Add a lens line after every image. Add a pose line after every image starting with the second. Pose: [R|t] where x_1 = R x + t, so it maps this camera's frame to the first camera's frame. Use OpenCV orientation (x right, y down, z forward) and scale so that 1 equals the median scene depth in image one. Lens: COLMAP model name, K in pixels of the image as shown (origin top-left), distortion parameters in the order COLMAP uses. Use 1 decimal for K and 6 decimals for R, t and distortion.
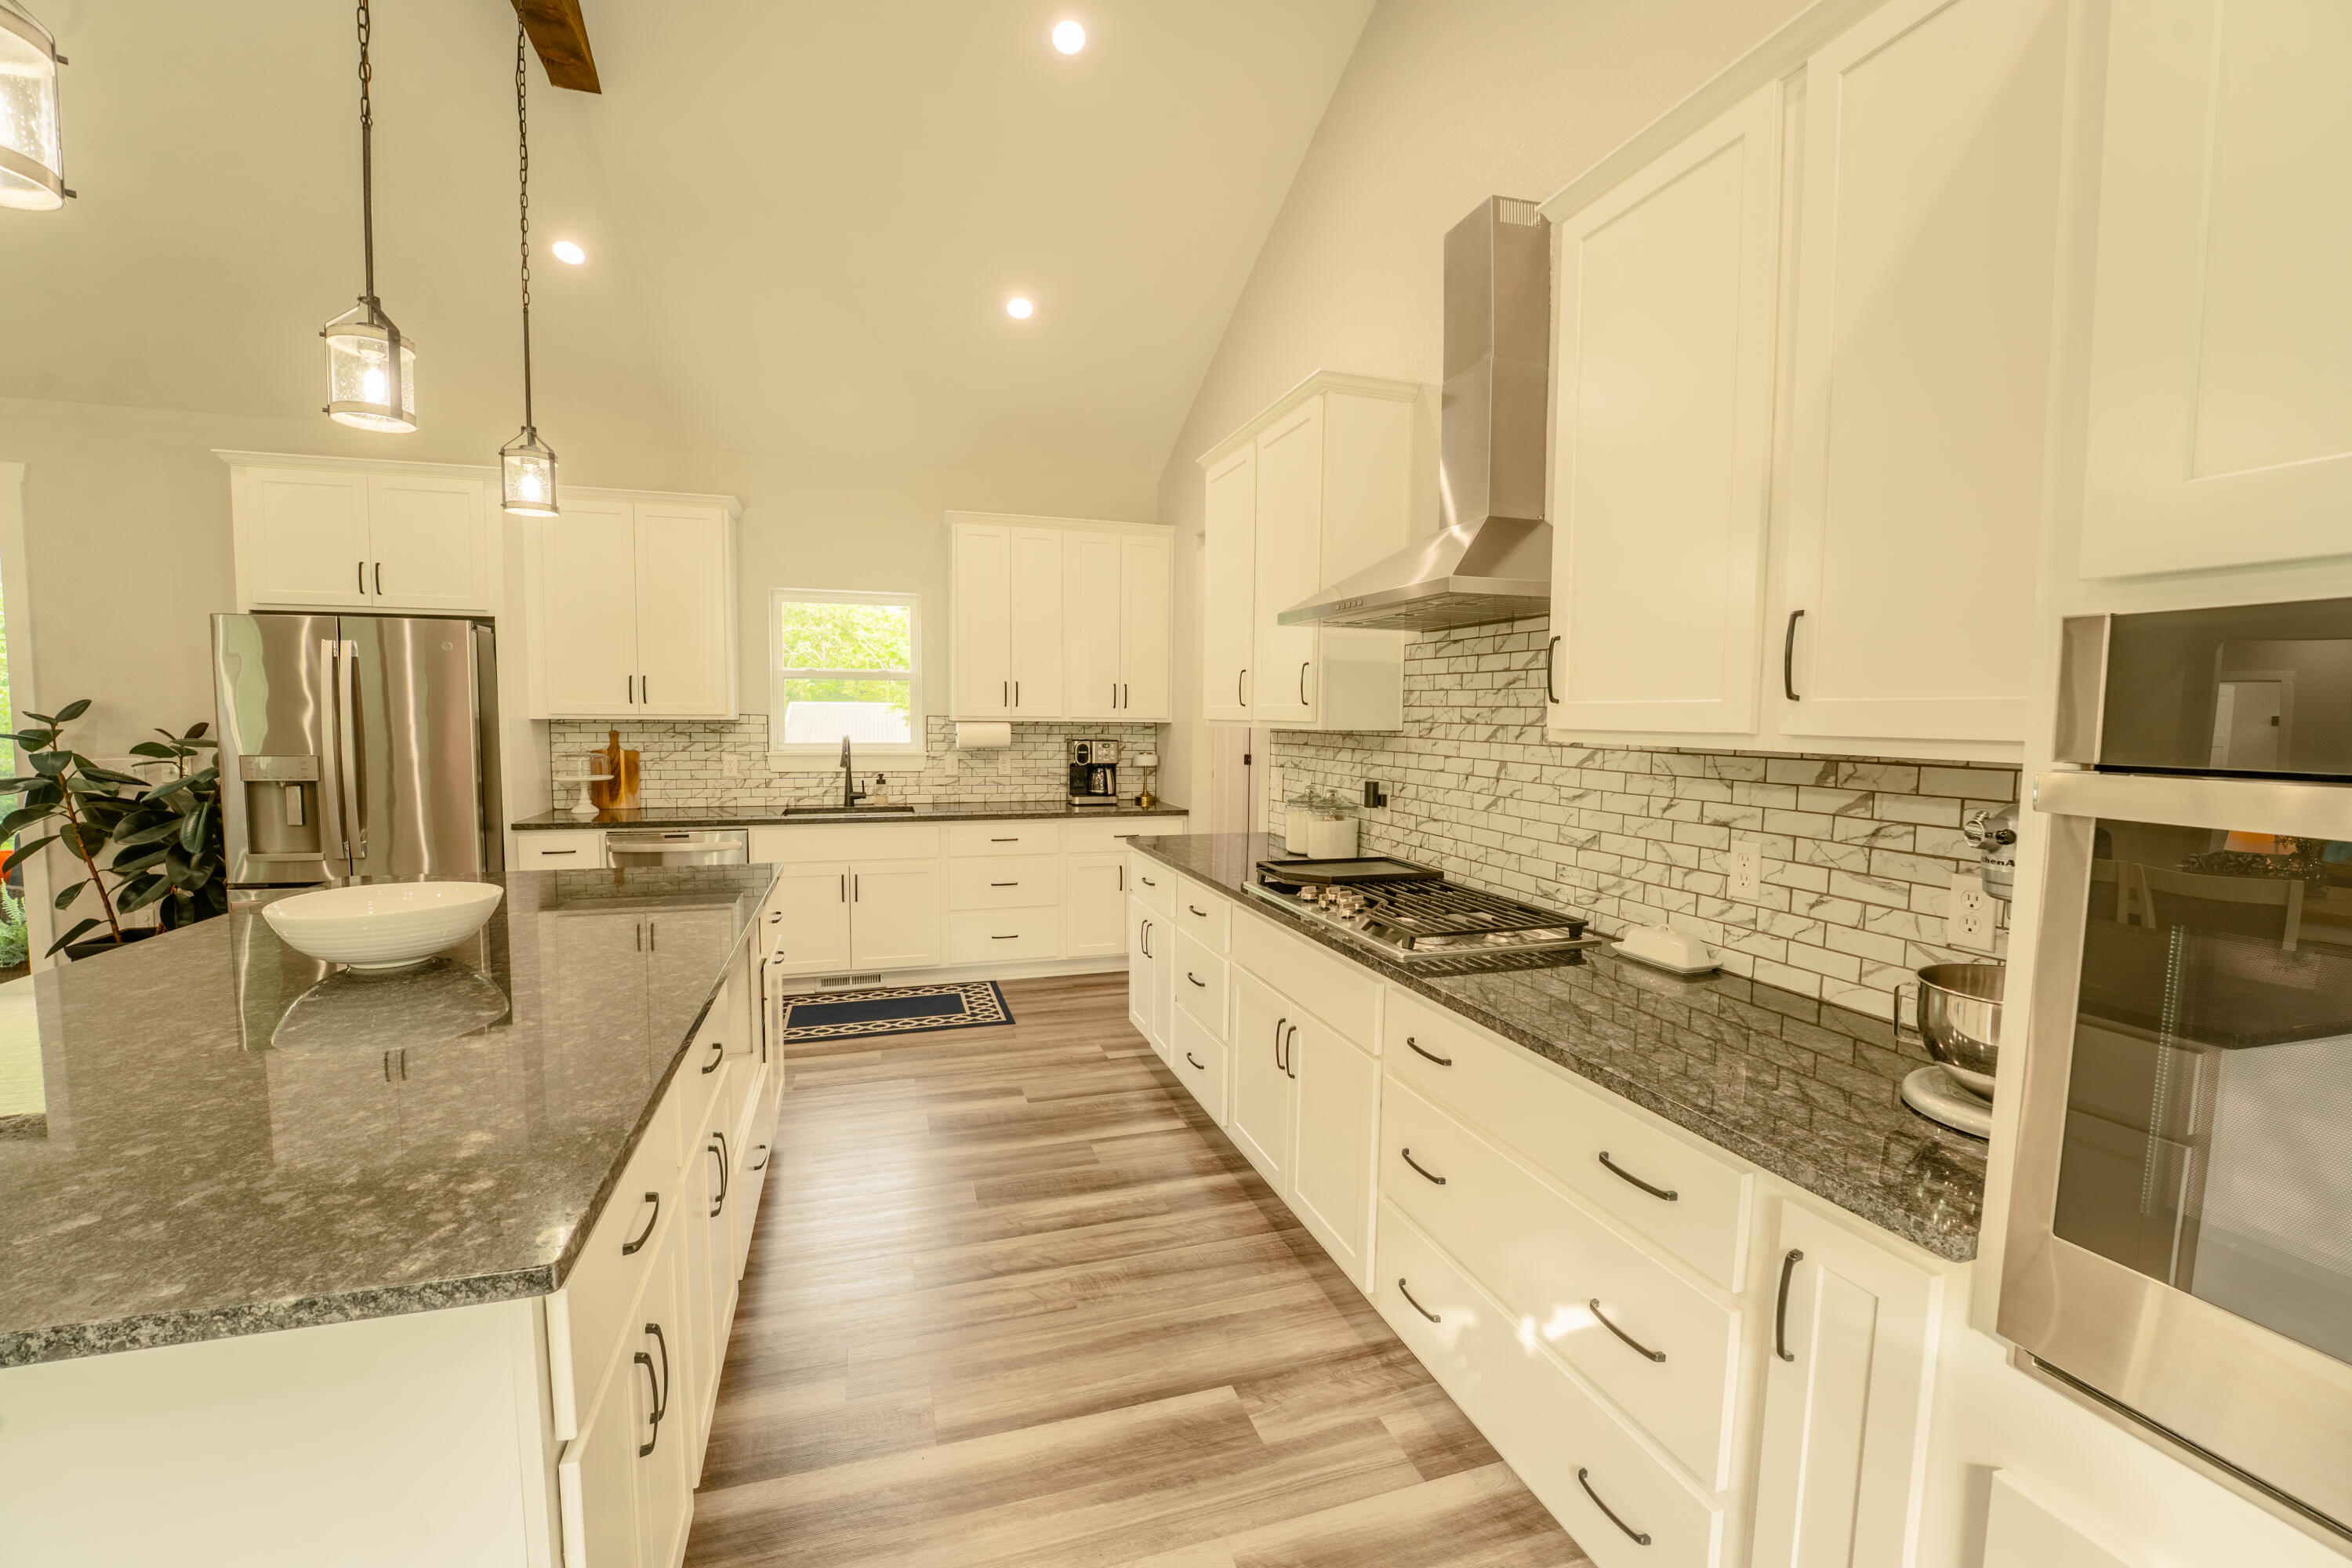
lens RADIAL K [[962.5, 0, 1177.4], [0, 962.5, 789.4], [0, 0, 1]] dist [-0.021005, 0.001635]
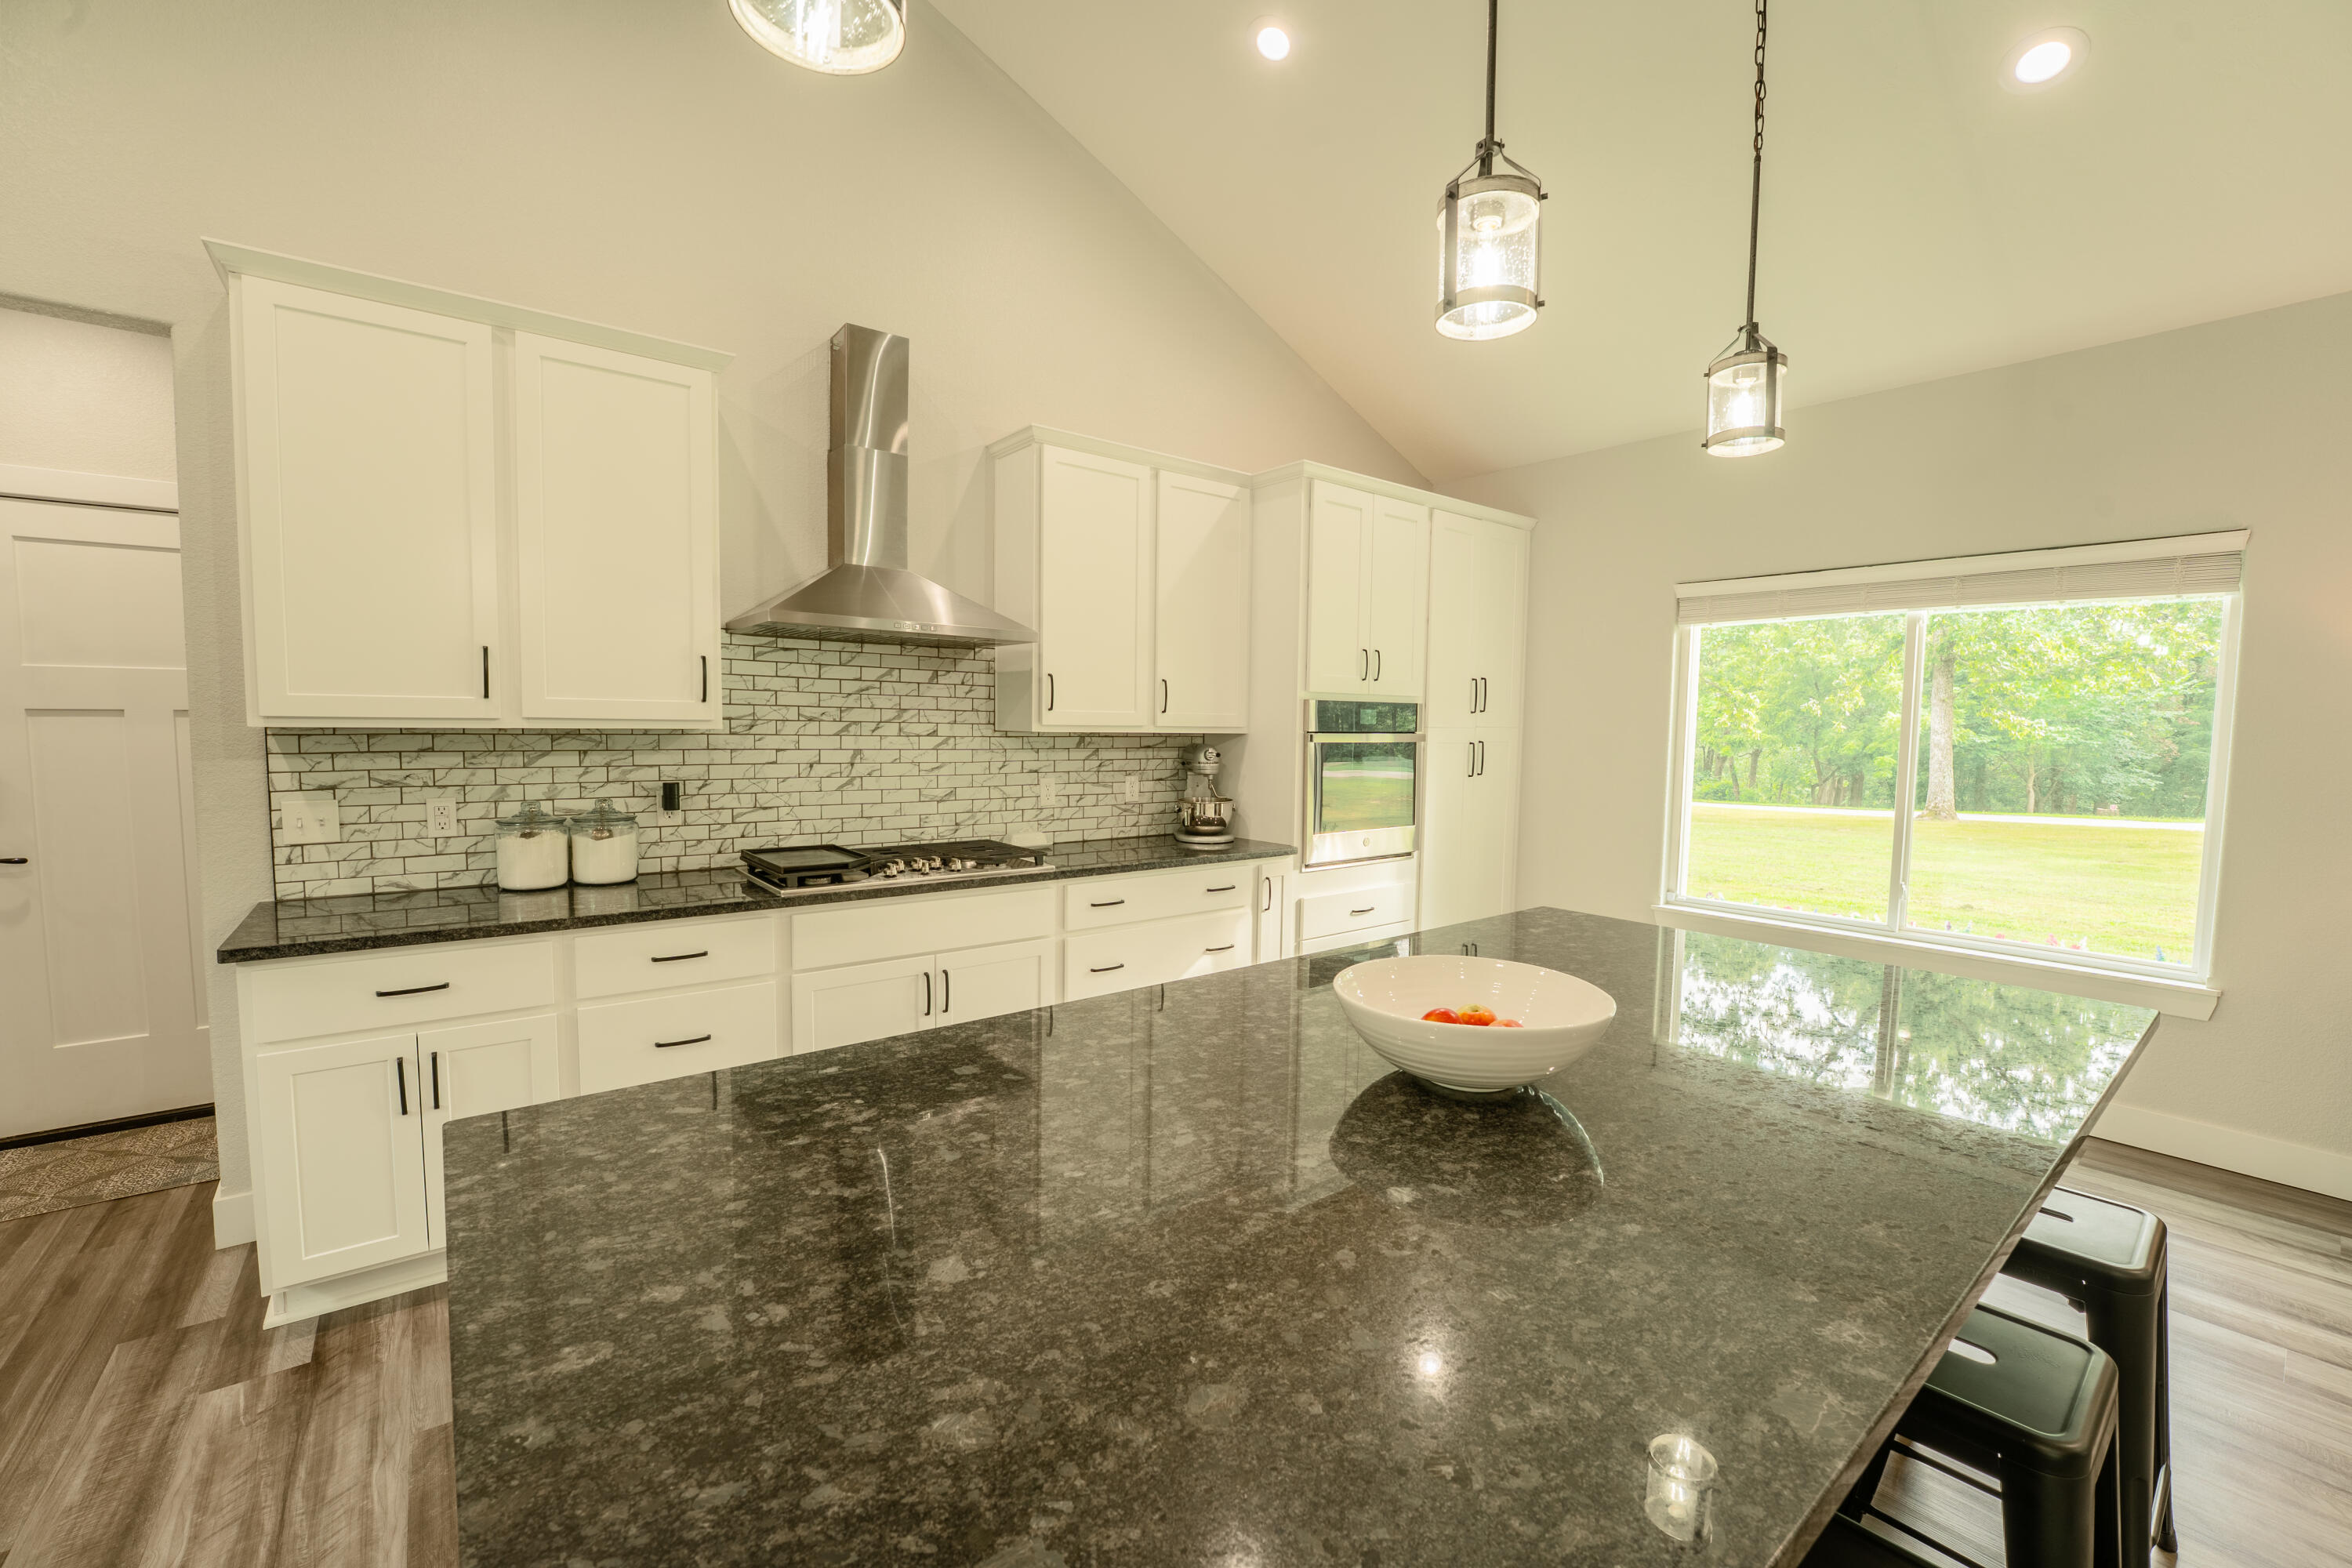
lens RADIAL K [[962.5, 0, 1179.6], [0, 962.5, 786.8], [0, 0, 1]] dist [-0.021005, 0.001635]
pose [[-0.349336, -0.078254, 0.933724, -1.124449], [0.055357, 0.993042, 0.103936, -0.098294], [-0.935361, 0.087997, -0.342573, 1.133734]]
